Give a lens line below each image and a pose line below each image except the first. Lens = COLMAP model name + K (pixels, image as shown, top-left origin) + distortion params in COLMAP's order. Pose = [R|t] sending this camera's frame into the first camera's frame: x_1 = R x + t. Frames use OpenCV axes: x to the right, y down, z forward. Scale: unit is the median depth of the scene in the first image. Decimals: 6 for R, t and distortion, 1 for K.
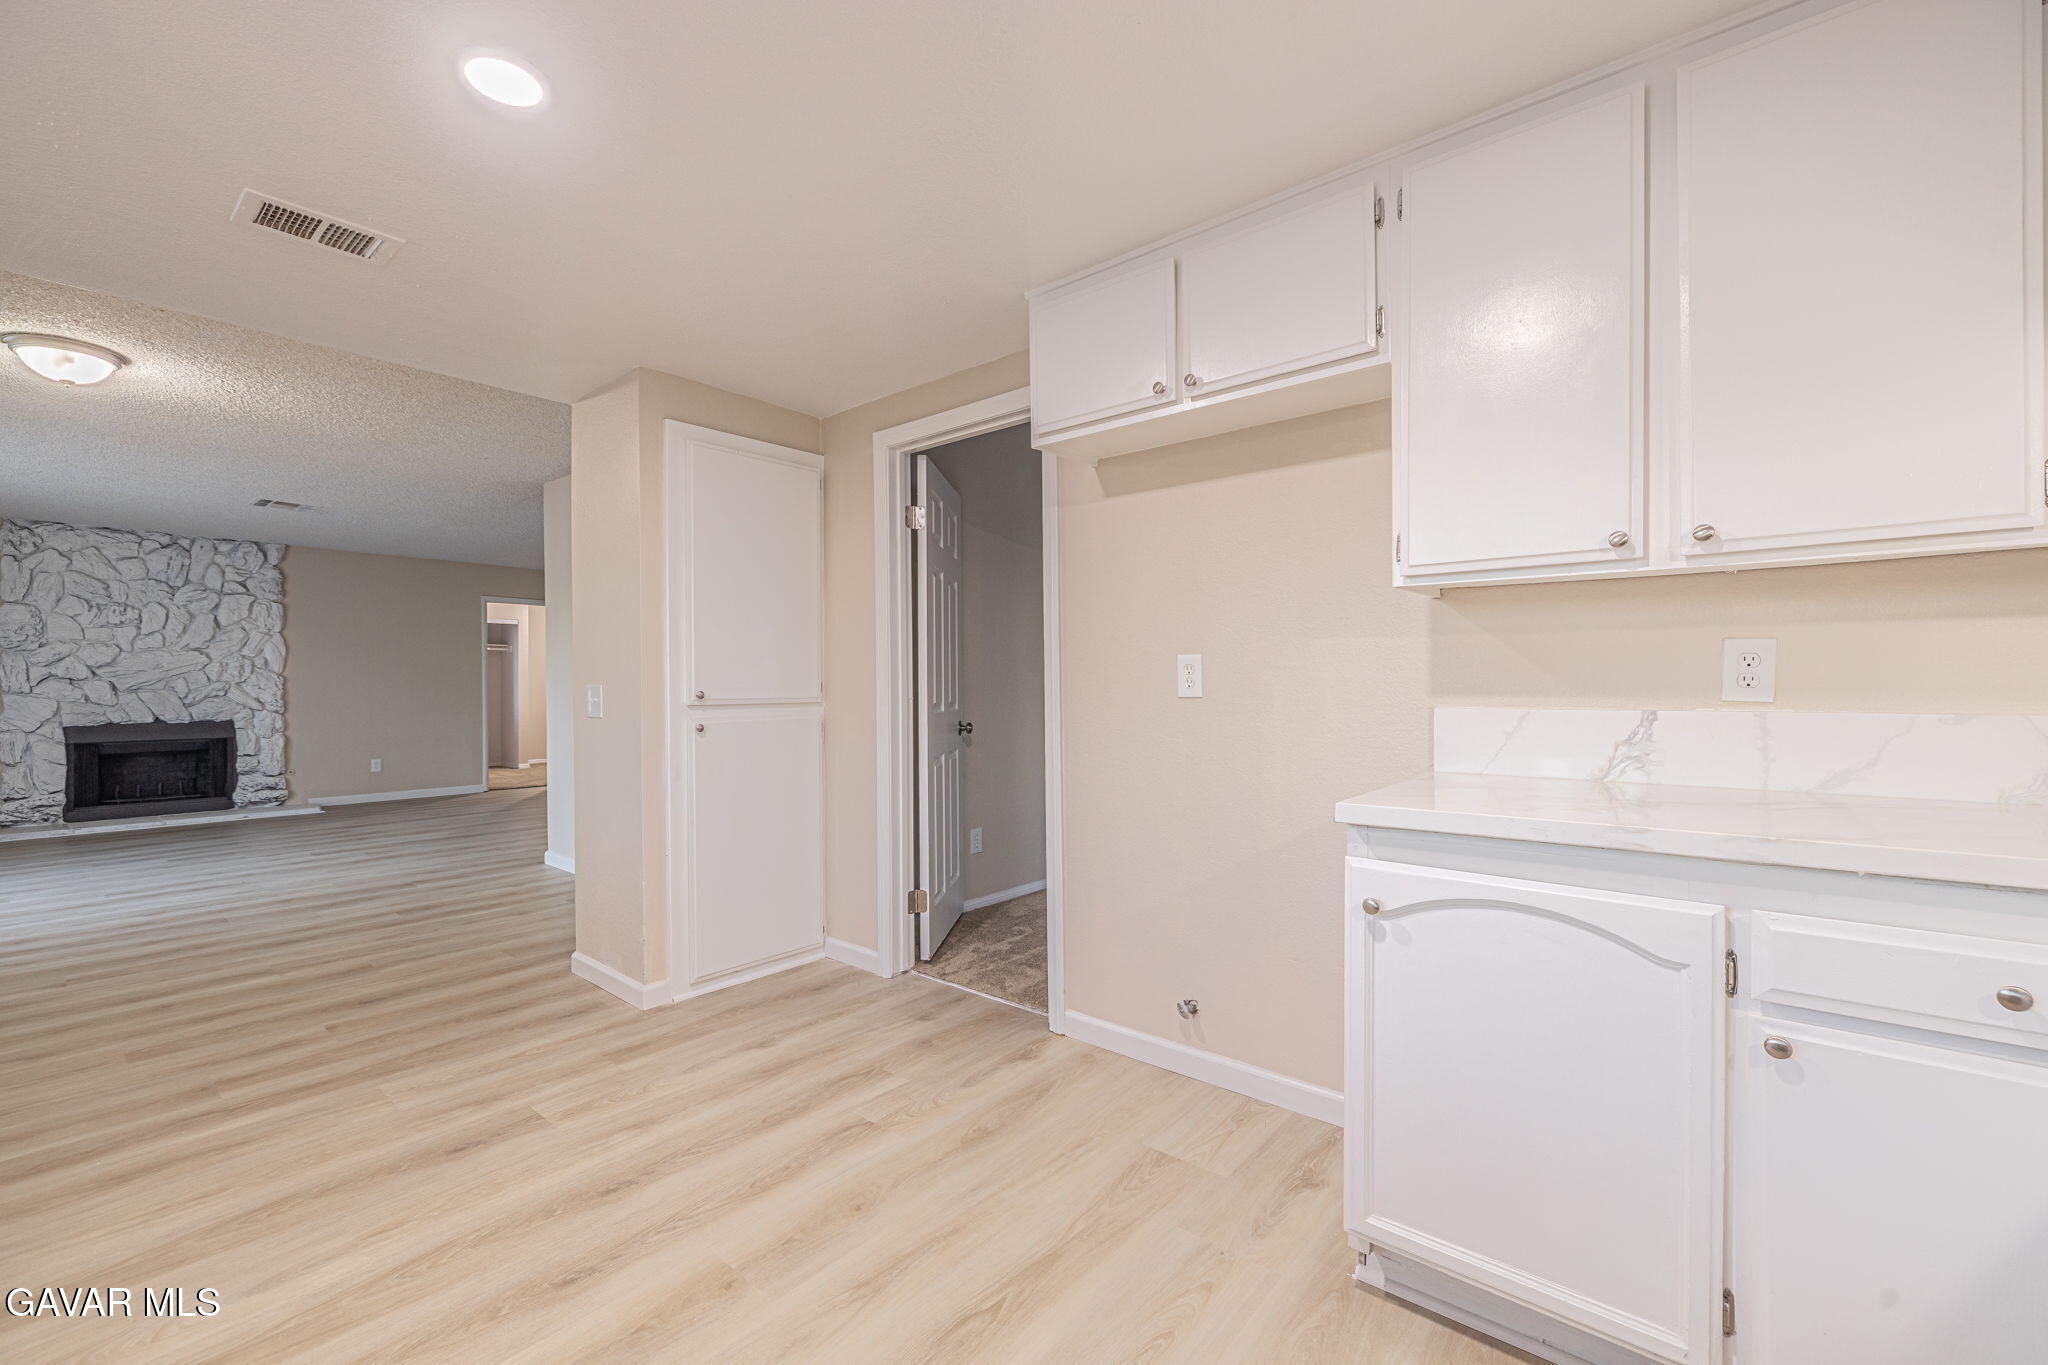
lens RADIAL K [[857.9, 0, 1028.7], [0, 857.9, 687.2], [0, 0, 1]] dist [-0.002241, -0.000020]
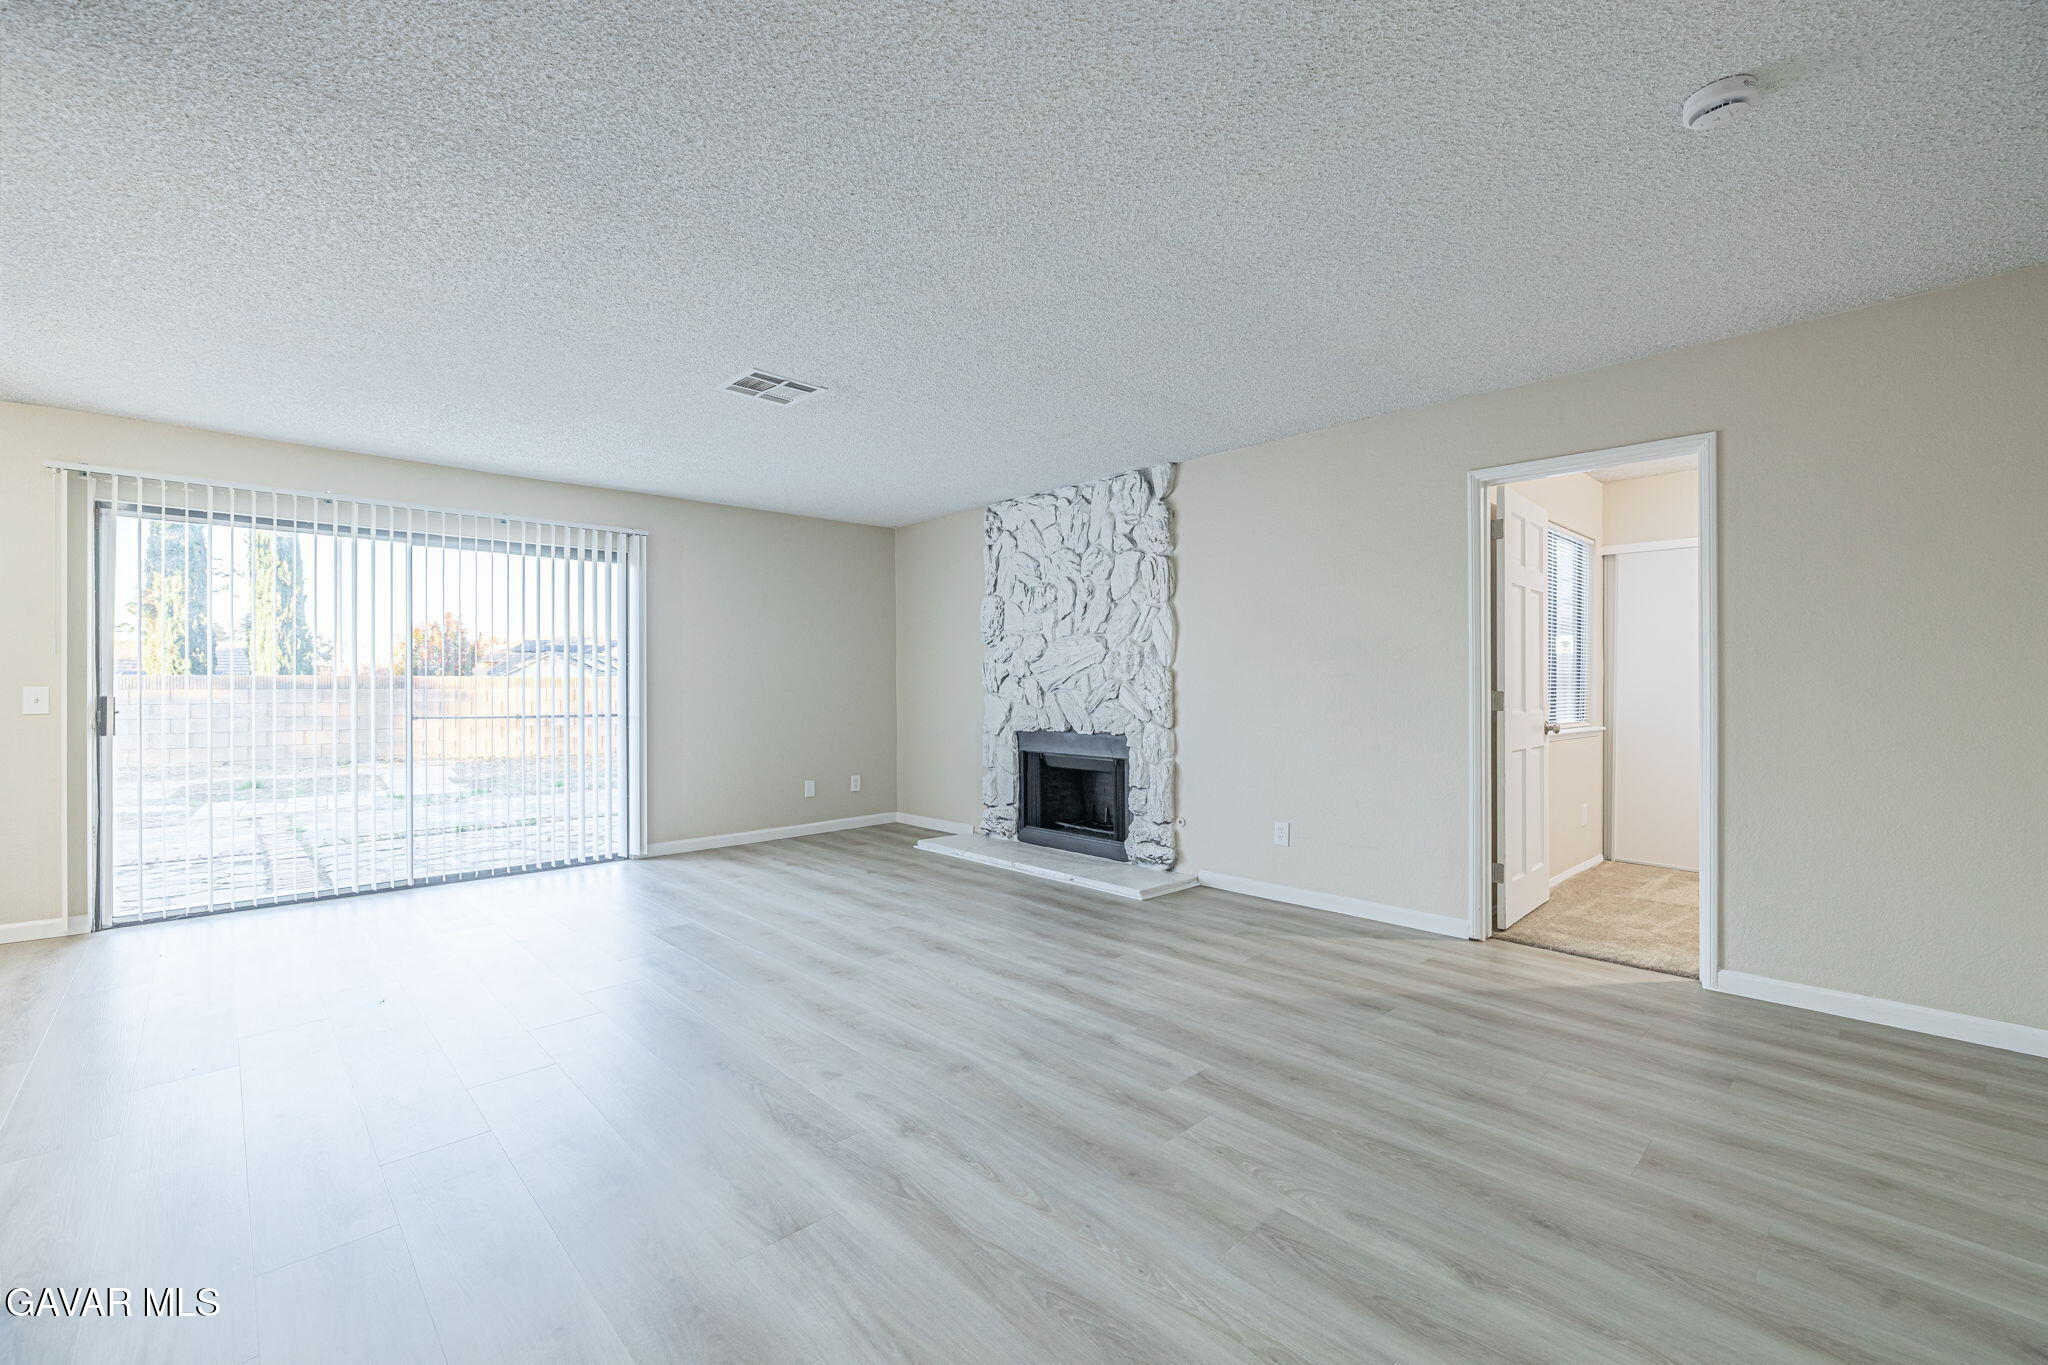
lens RADIAL K [[857.9, 0, 1017.9], [0, 857.9, 688.9], [0, 0, 1]] dist [-0.002241, -0.000020]
pose [[-0.114016, 0.007928, -0.993447, -0.234471], [-0.000593, 0.999967, 0.008048, -0.004065], [0.993479, 0.001506, -0.114008, 1.014025]]
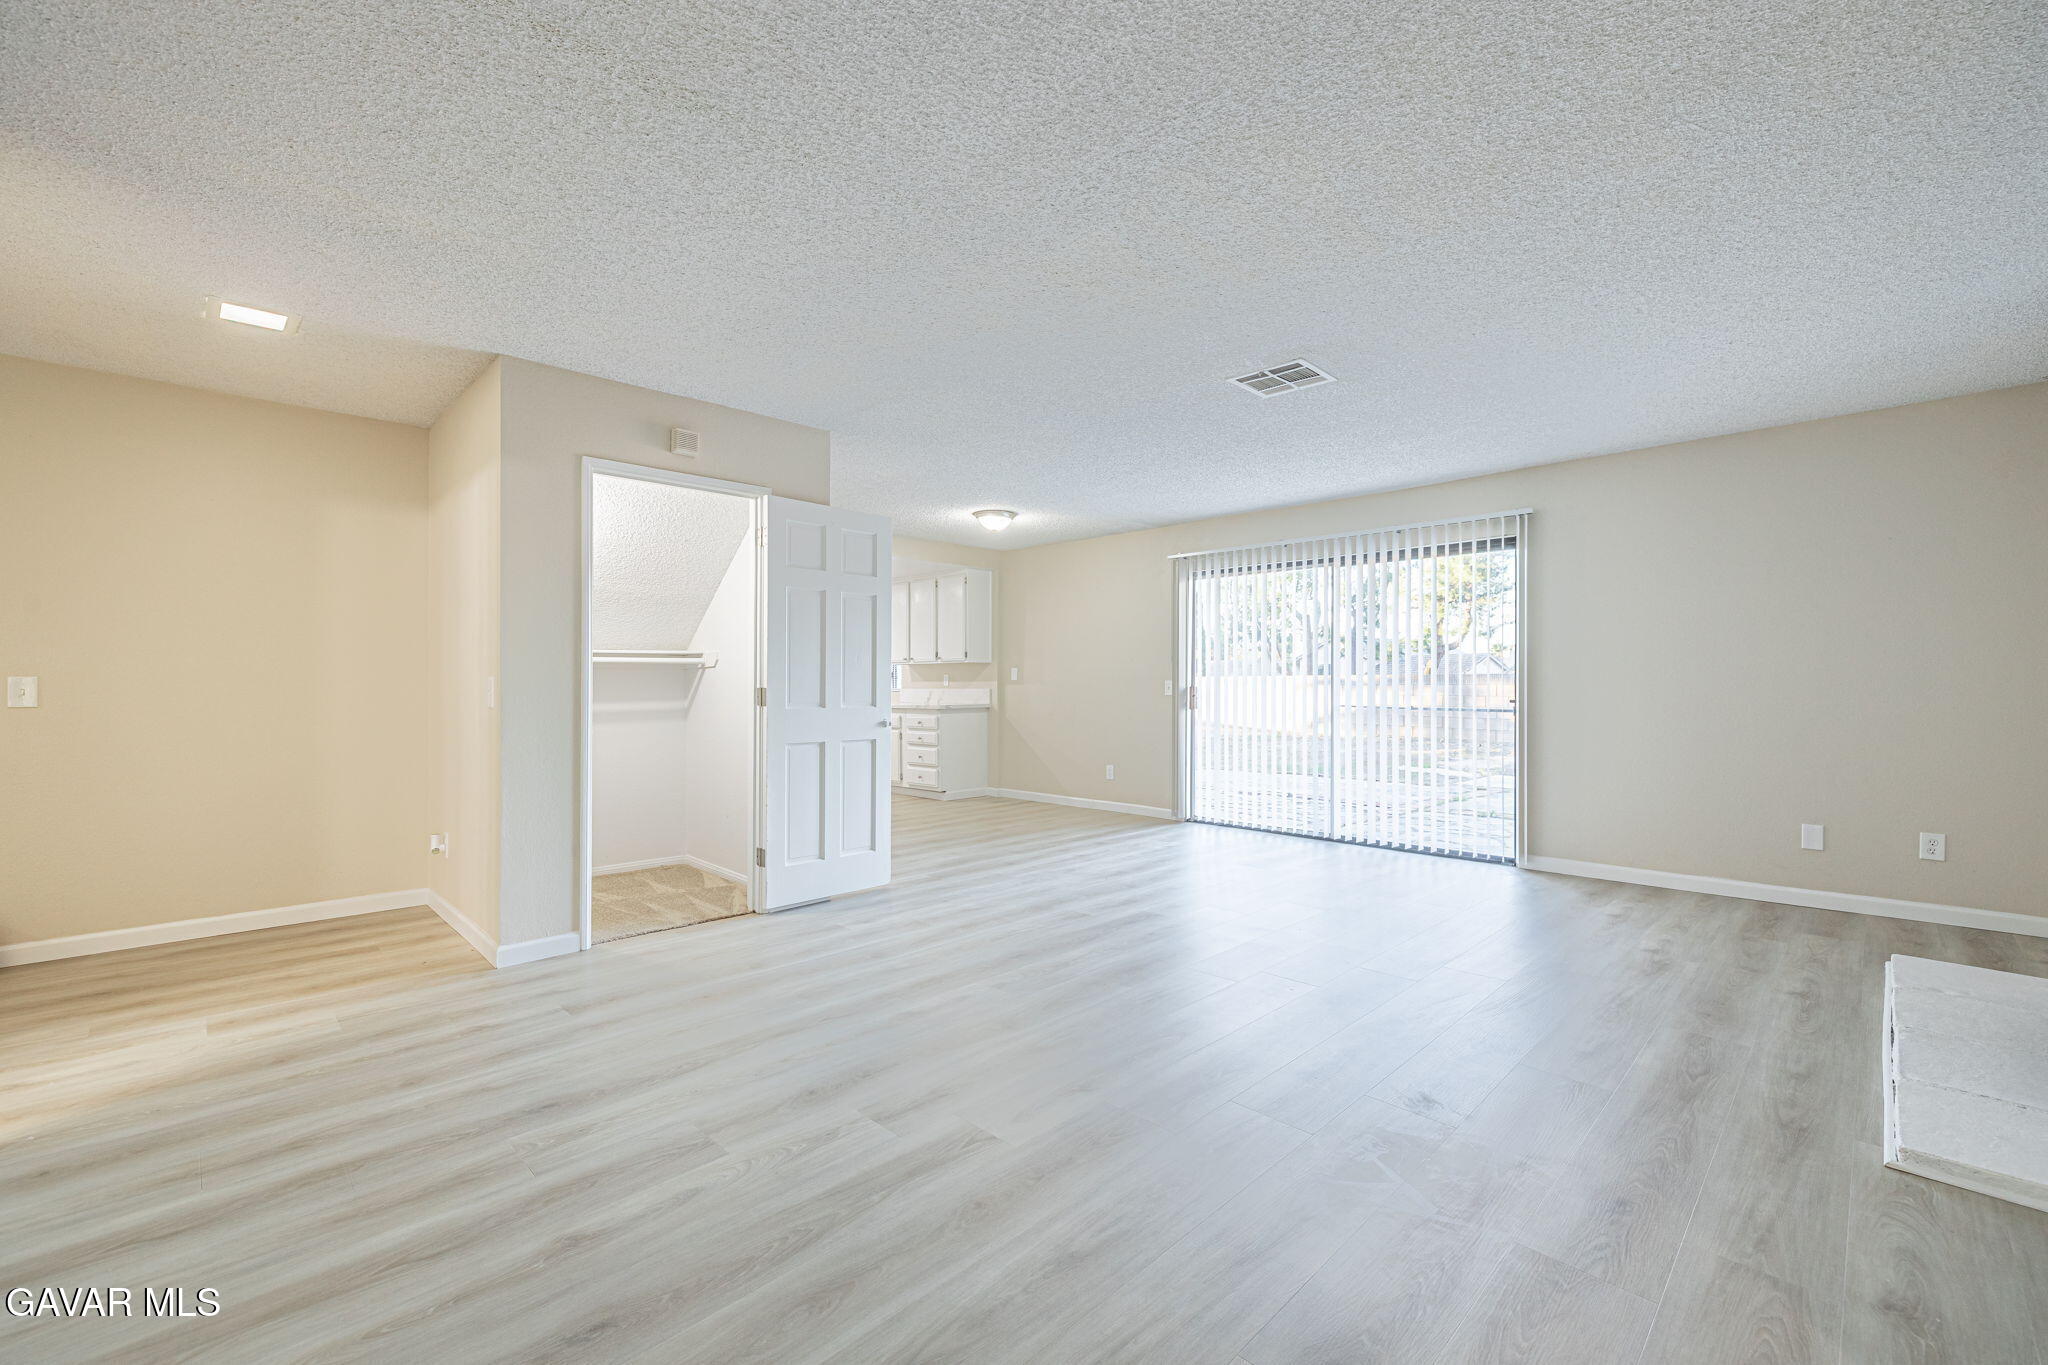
lens RADIAL K [[857.9, 0, 1015.4], [0, 857.9, 682.8], [0, 0, 1]] dist [-0.002241, -0.000020]
pose [[-0.995596, 0.003000, 0.093694, -0.606404], [0.003112, 0.999995, 0.001042, 0.000704], [-0.093691, 0.001329, -0.995600, 1.322362]]
